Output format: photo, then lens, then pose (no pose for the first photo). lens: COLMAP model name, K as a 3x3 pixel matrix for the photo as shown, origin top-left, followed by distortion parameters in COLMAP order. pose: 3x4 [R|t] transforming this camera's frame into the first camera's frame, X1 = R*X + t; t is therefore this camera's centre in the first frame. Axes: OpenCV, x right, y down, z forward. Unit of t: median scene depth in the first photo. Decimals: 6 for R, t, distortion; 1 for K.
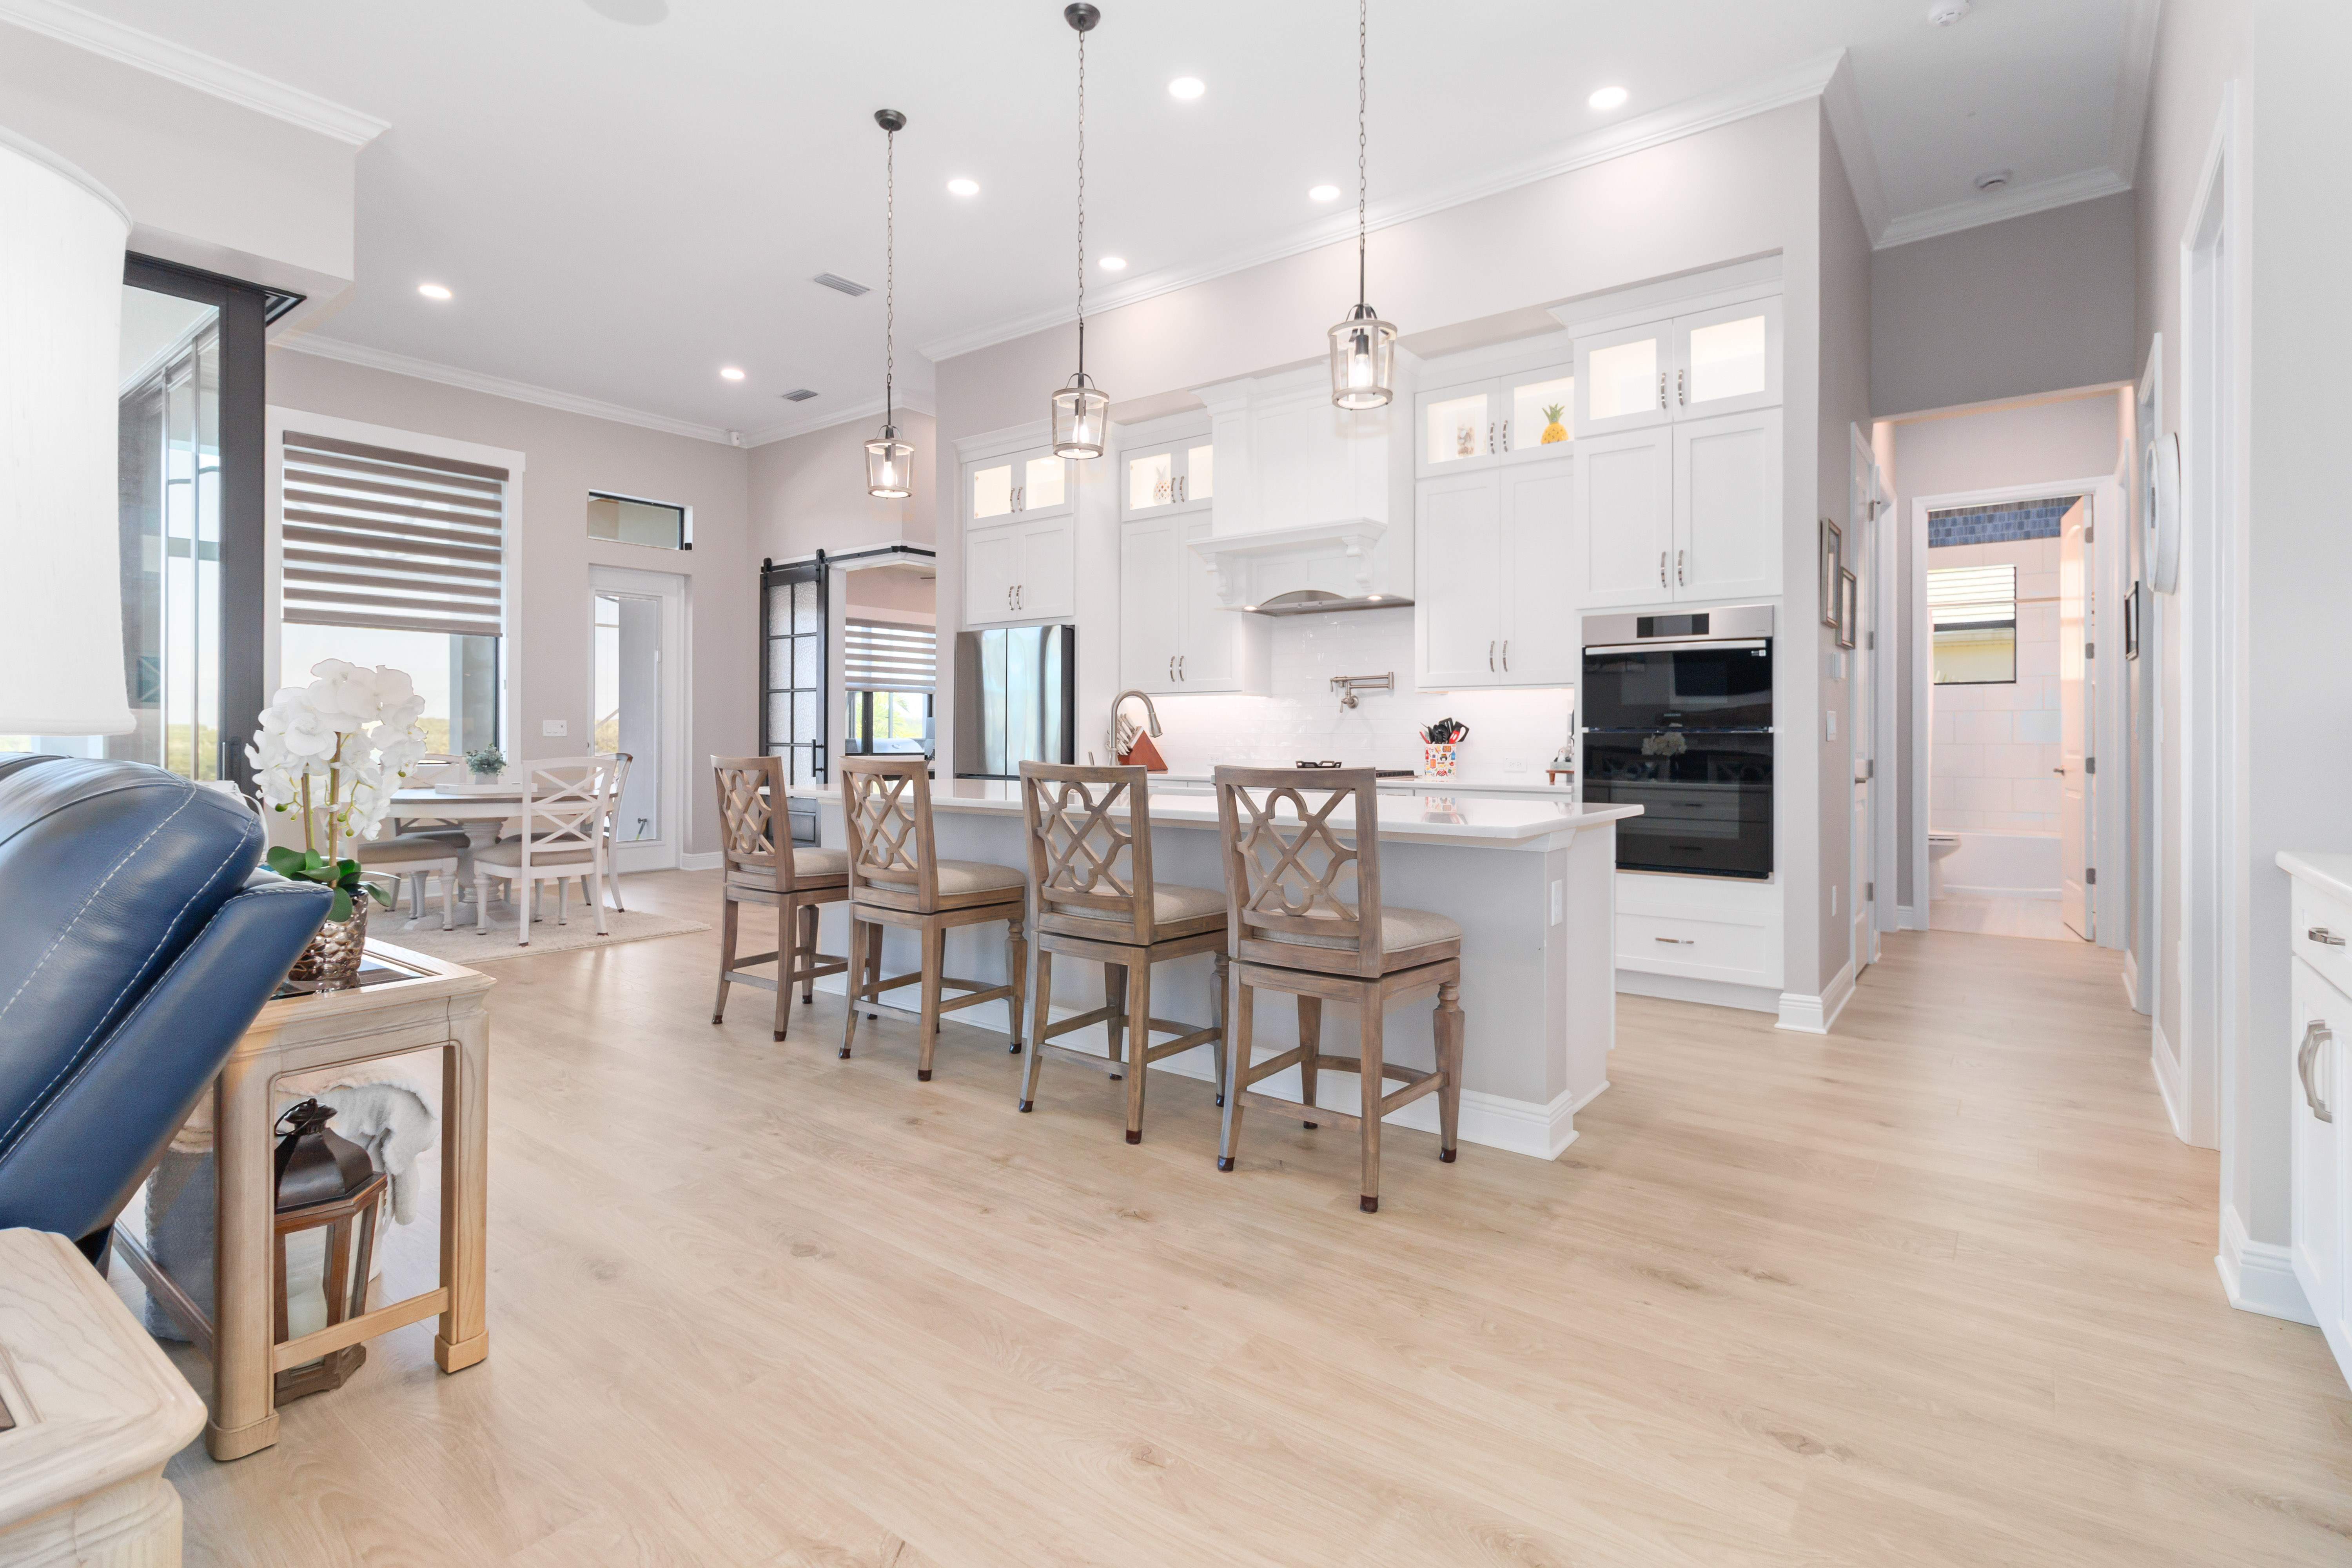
lens RADIAL K [[1120.5, 0, 1189.4], [0, 1120.5, 739.7], [0, 0, 1]] dist [0.001419, 0.000306]
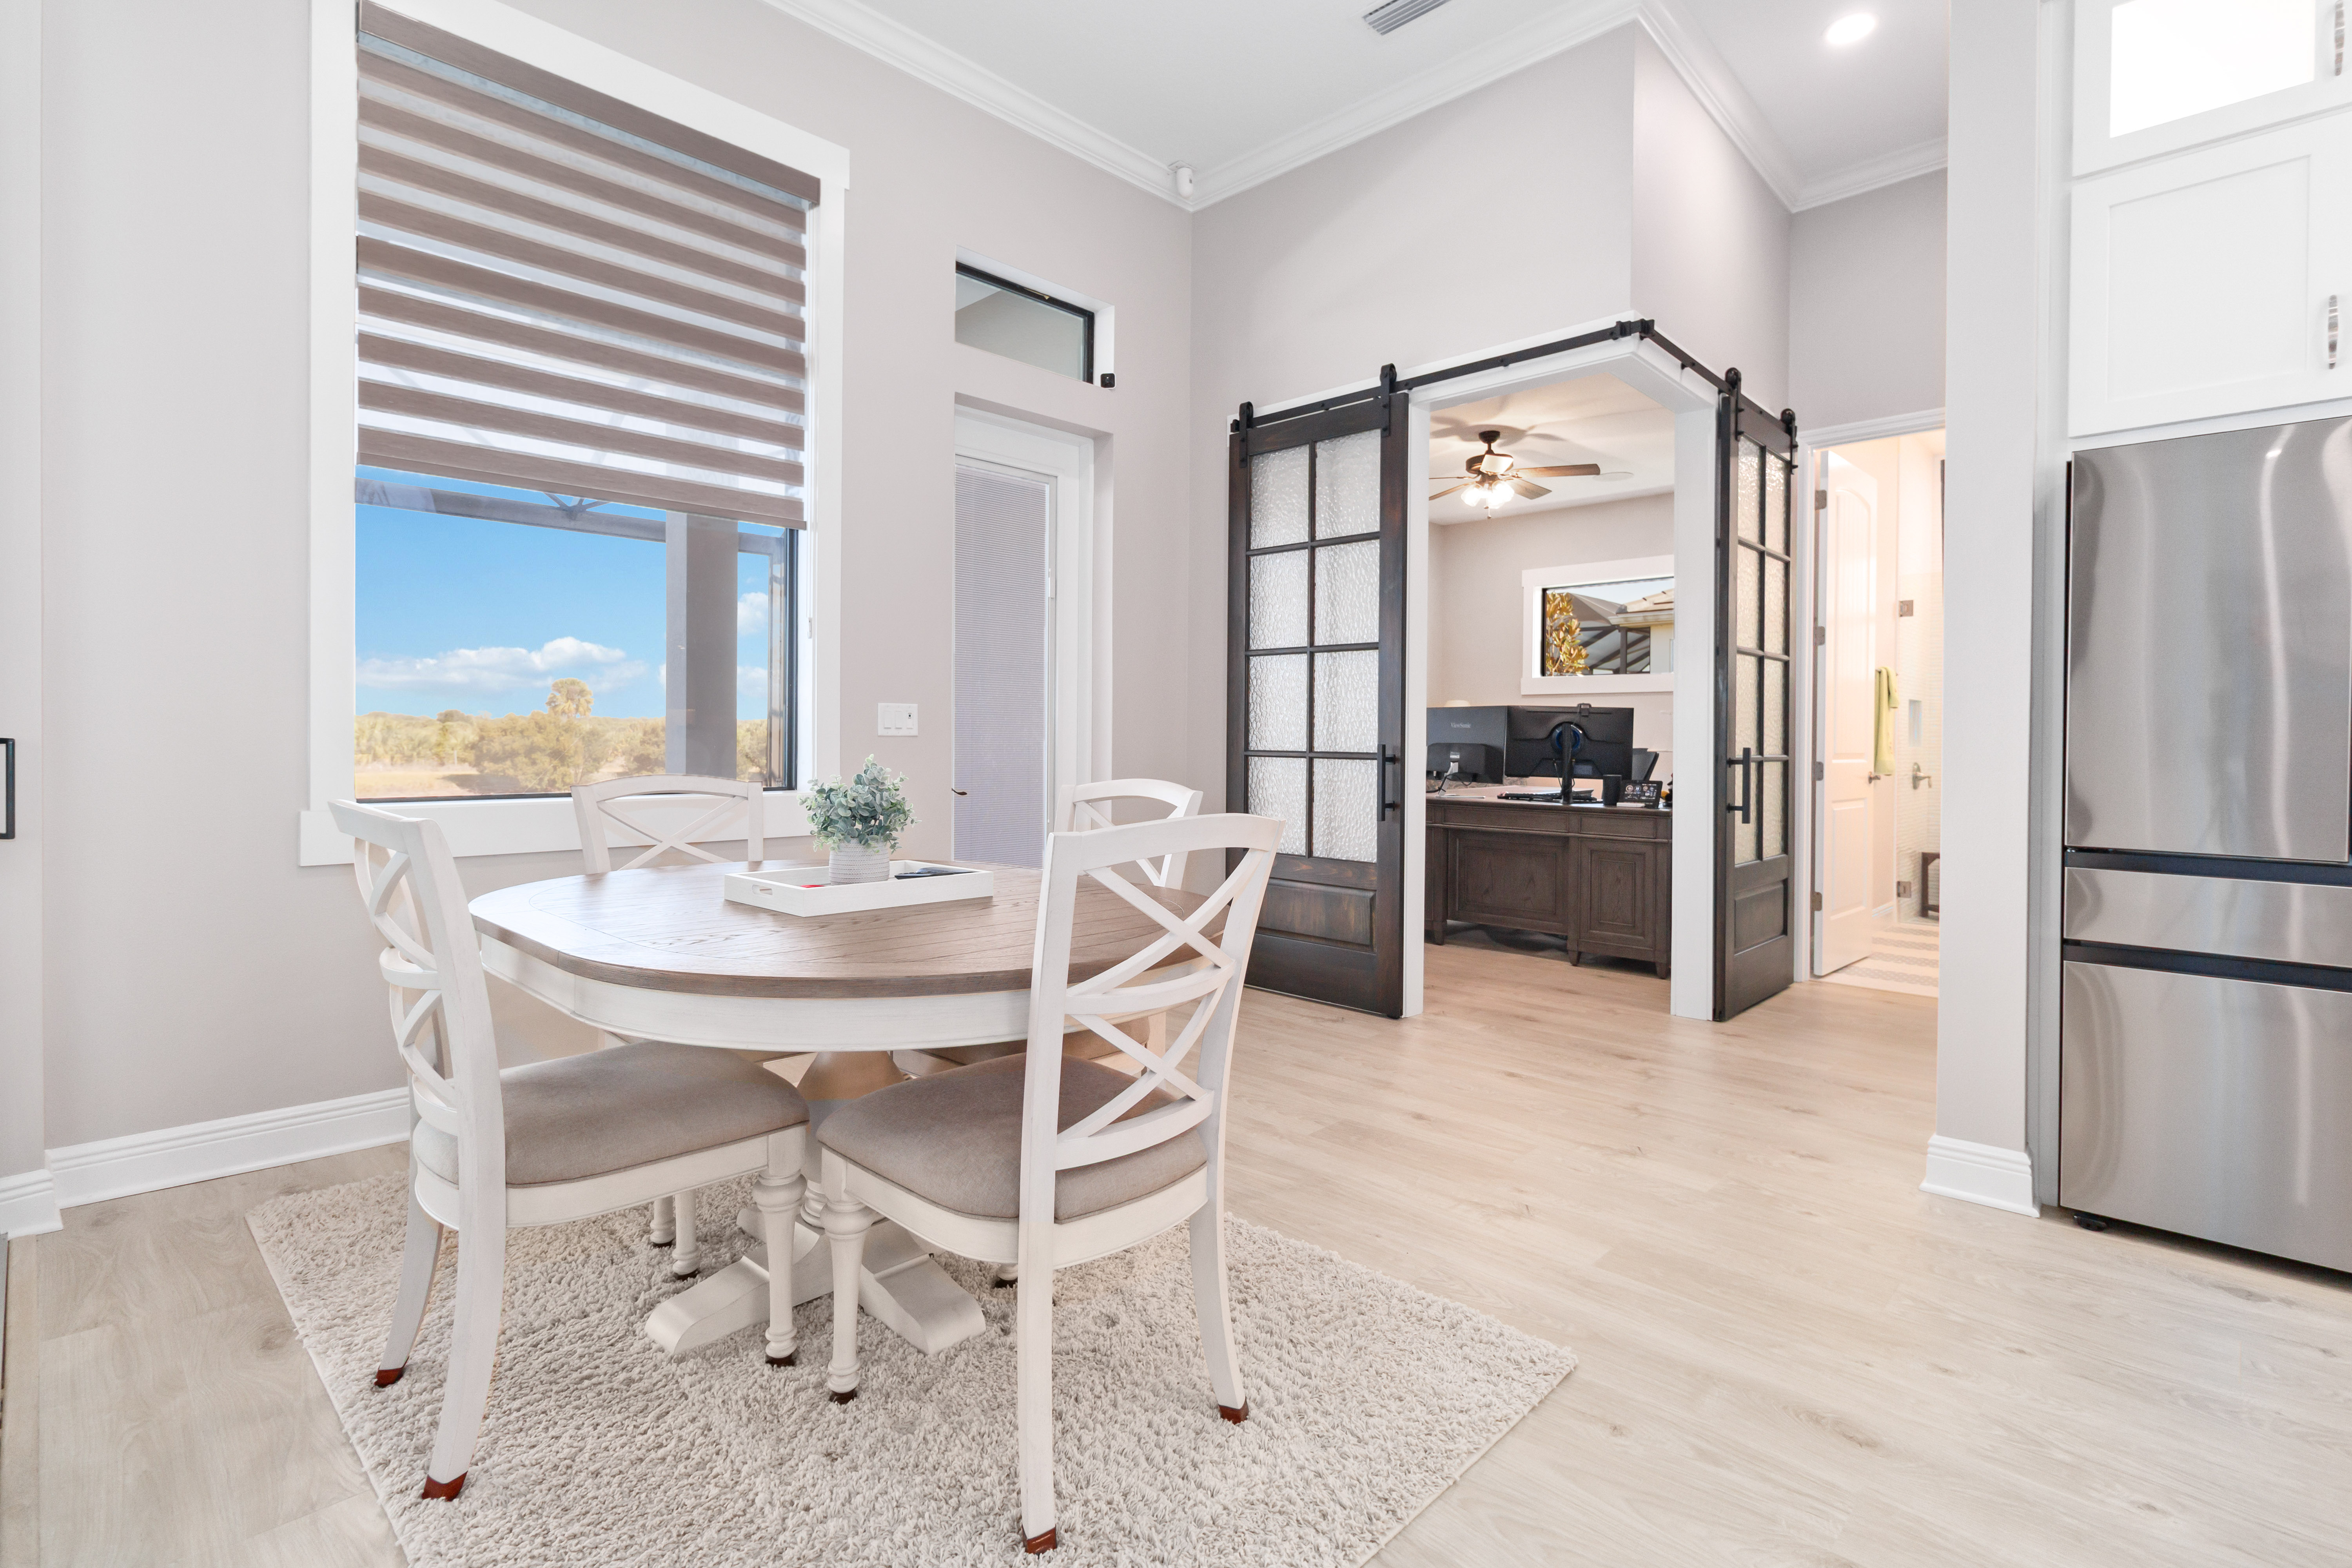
lens RADIAL K [[1111.2, 0, 1182.5], [0, 1111.2, 743.5], [0, 0, 1]] dist [-0.000633, 0.000416]
pose [[0.991796, 0.006031, -0.127691, -0.548667], [-0.005454, 0.999973, 0.004868, -0.005276], [0.127717, -0.004131, 0.991802, 0.768248]]
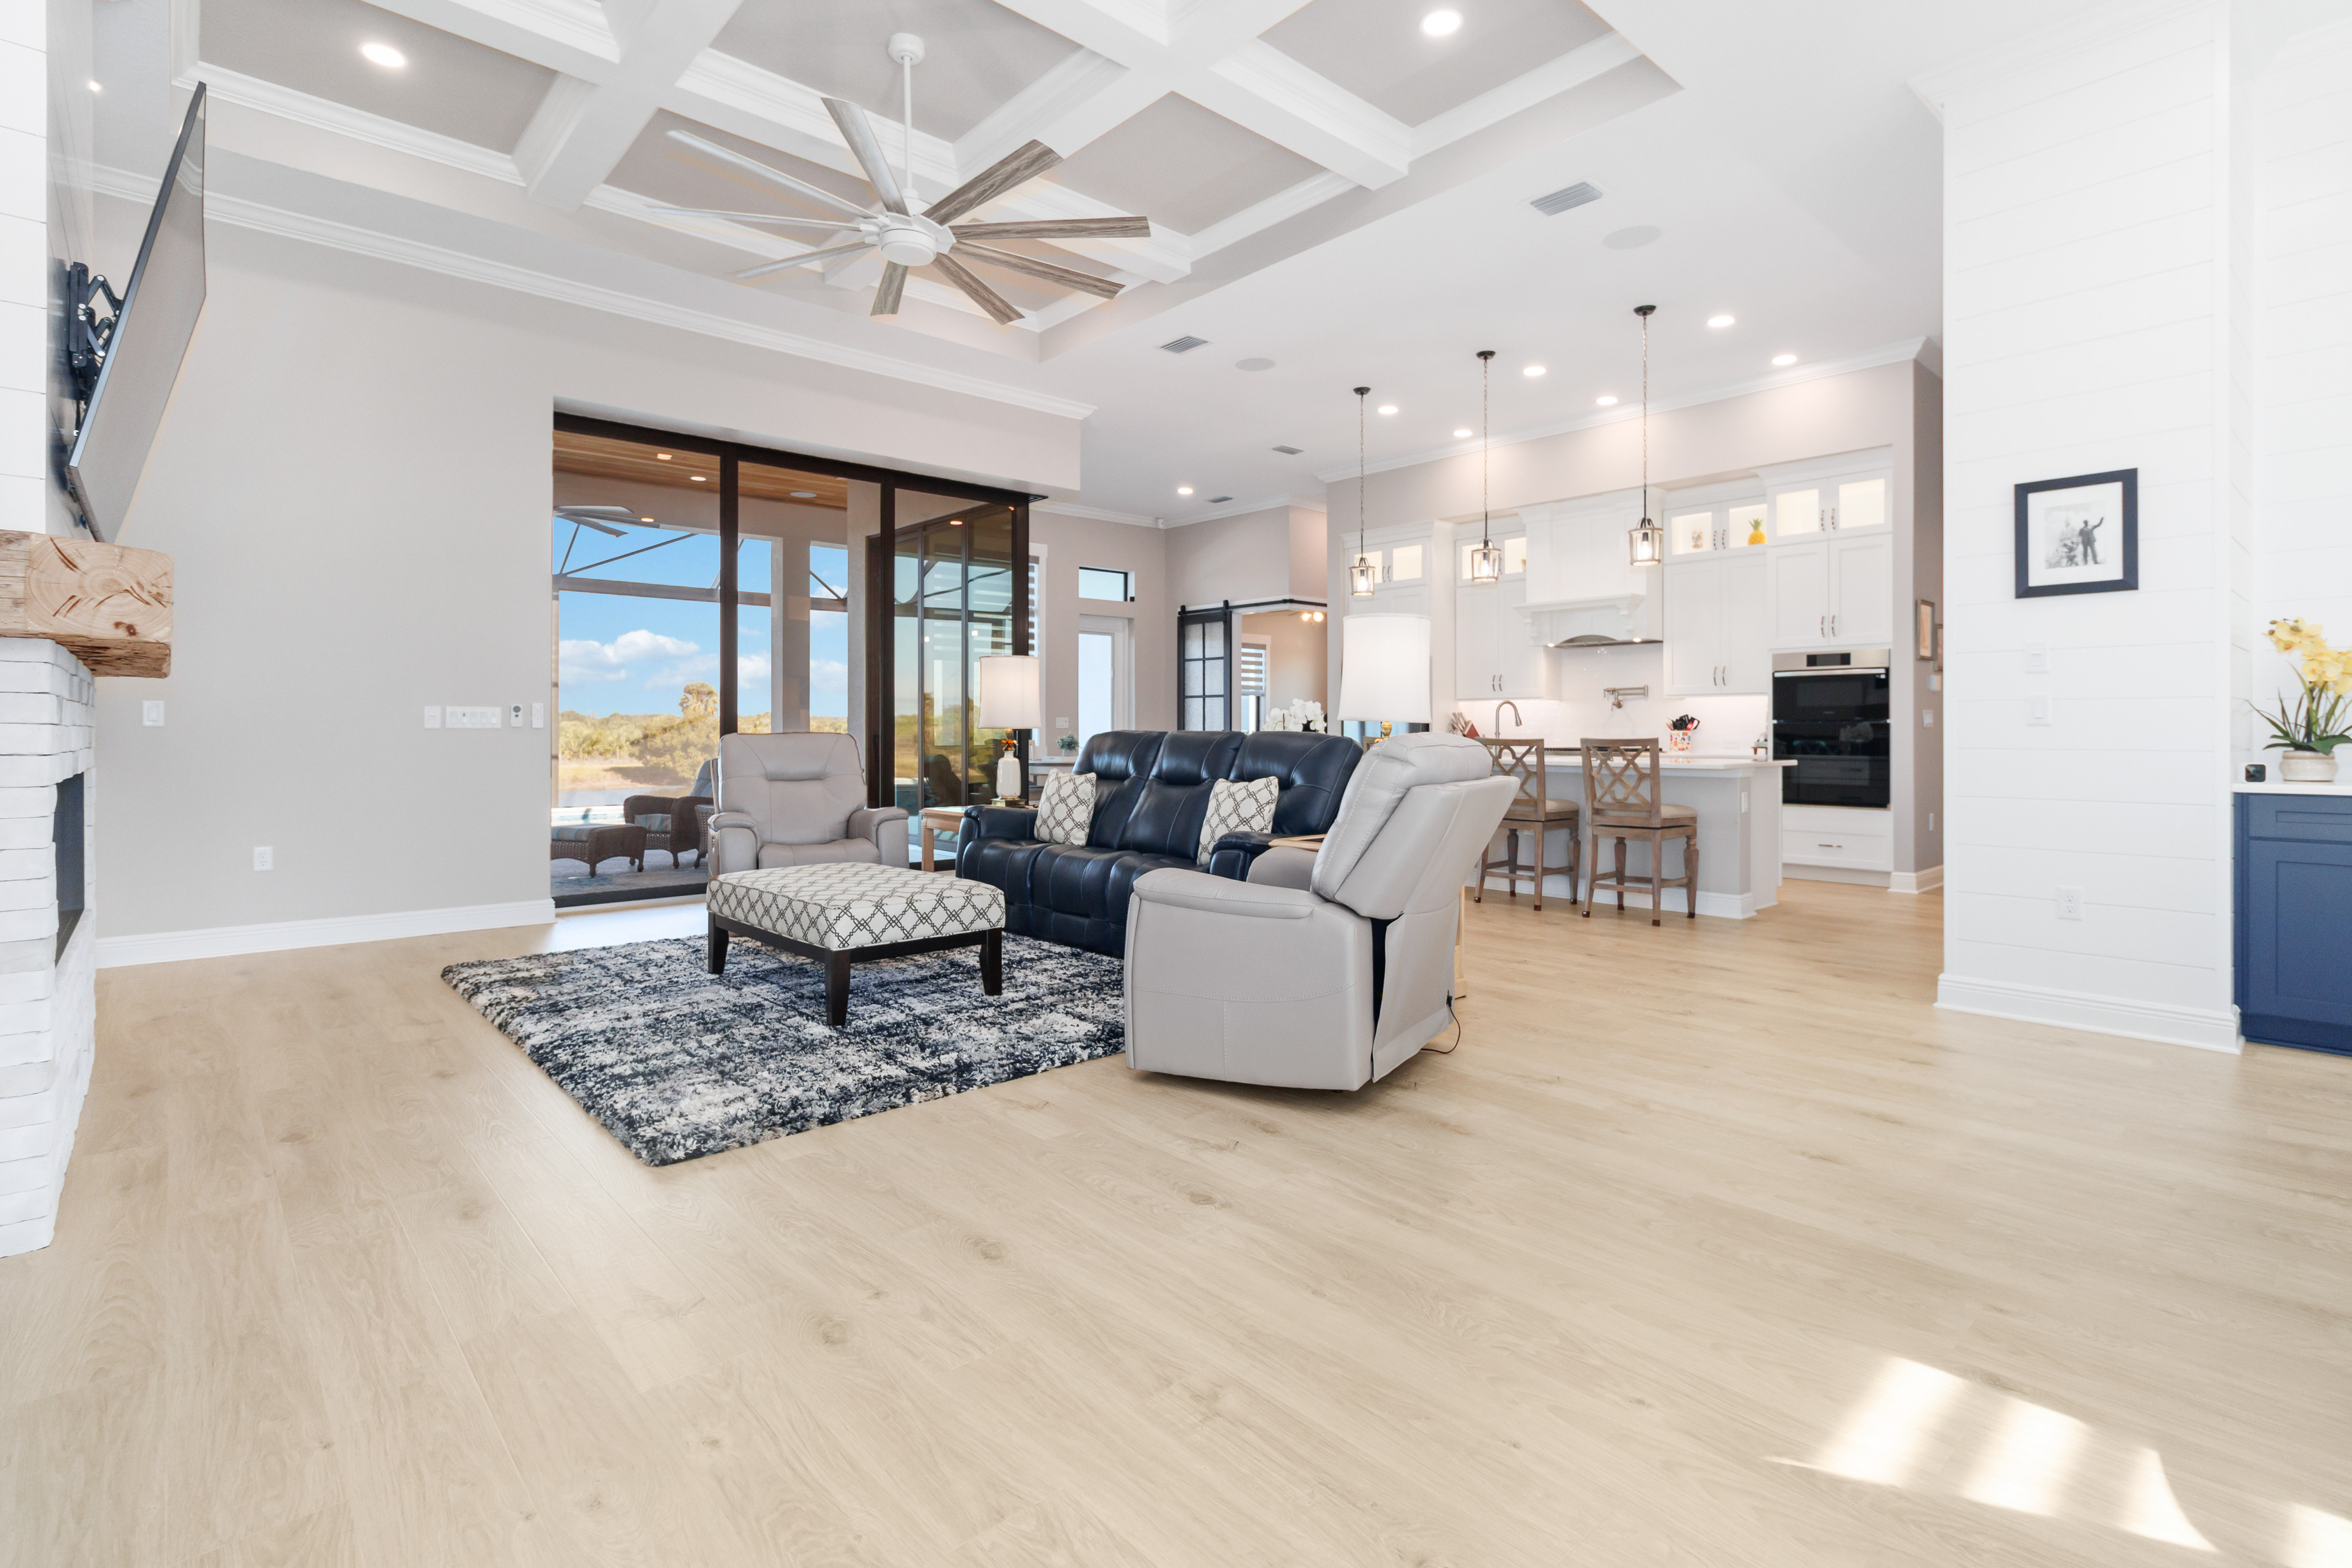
lens RADIAL K [[1122.9, 0, 1179.9], [0, 1122.9, 731.1], [0, 0, 1]] dist [-0.001986, -0.000328]
pose [[0.982315, -0.002212, -0.187223, -0.175946], [0.001943, 0.999997, -0.001618, 0.005253], [0.187226, 0.001226, 0.982316, -0.696915]]
